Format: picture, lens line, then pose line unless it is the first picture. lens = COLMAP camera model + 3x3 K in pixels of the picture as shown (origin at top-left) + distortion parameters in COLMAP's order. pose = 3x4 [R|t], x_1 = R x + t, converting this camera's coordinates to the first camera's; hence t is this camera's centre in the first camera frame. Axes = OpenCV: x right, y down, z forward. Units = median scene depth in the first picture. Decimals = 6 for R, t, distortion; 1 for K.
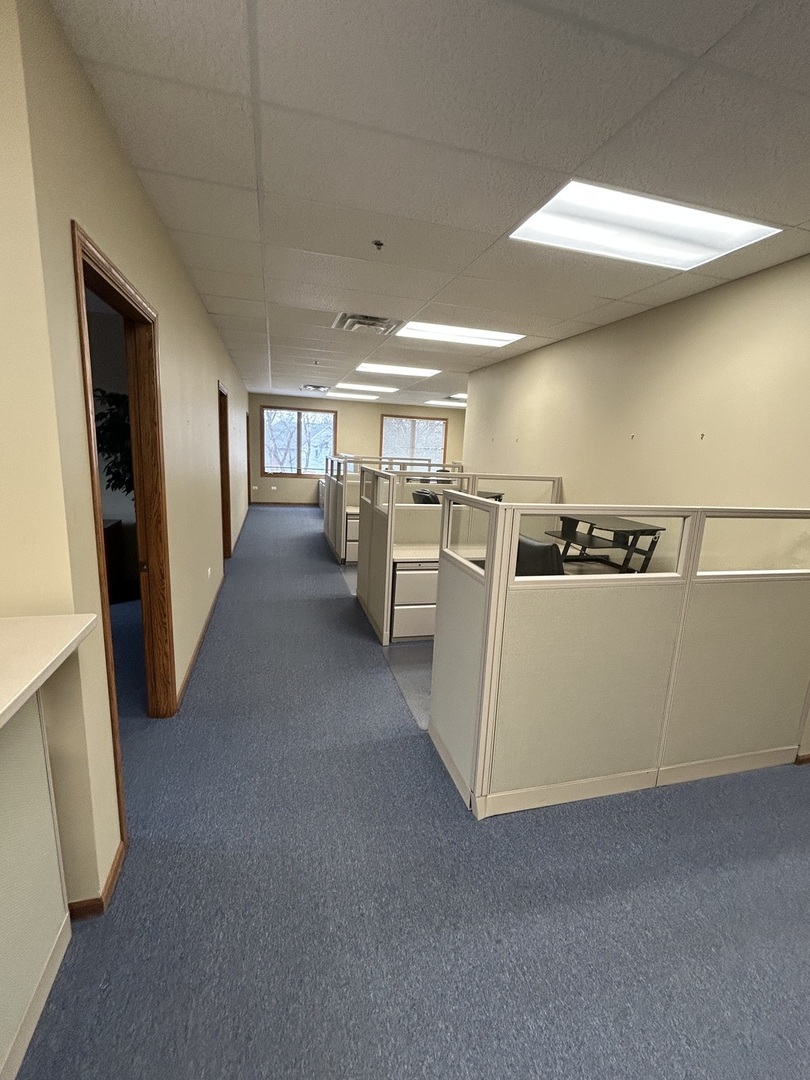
lens RADIAL K [[467.6, 0, 405.0], [0, 467.6, 540.0], [0, 0, 1]] dist [-0.000168, 0.000110]
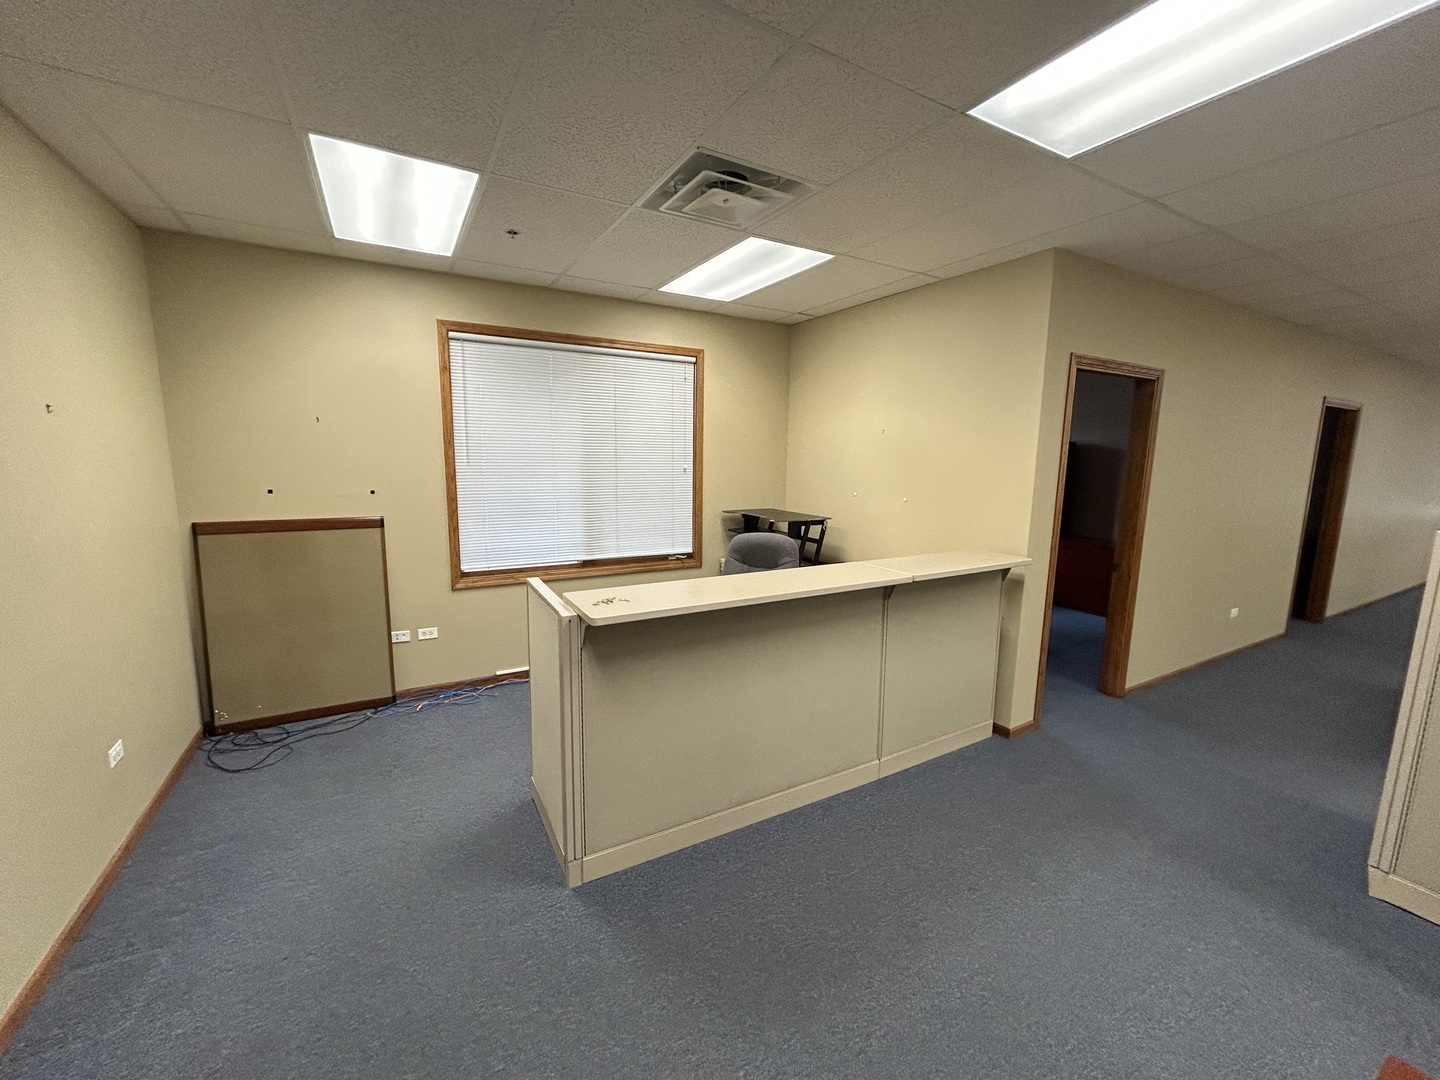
lens RADIAL K [[579.4, 0, 720.0], [0, 579.4, 540.0], [0, 0, 1]] dist [0.001065, 0.000182]
pose [[0.247017, 0.103850, -0.963430, 0.835600], [-0.191076, 0.979940, 0.056639, 0.123103], [0.949986, 0.170097, 0.261905, -0.542549]]
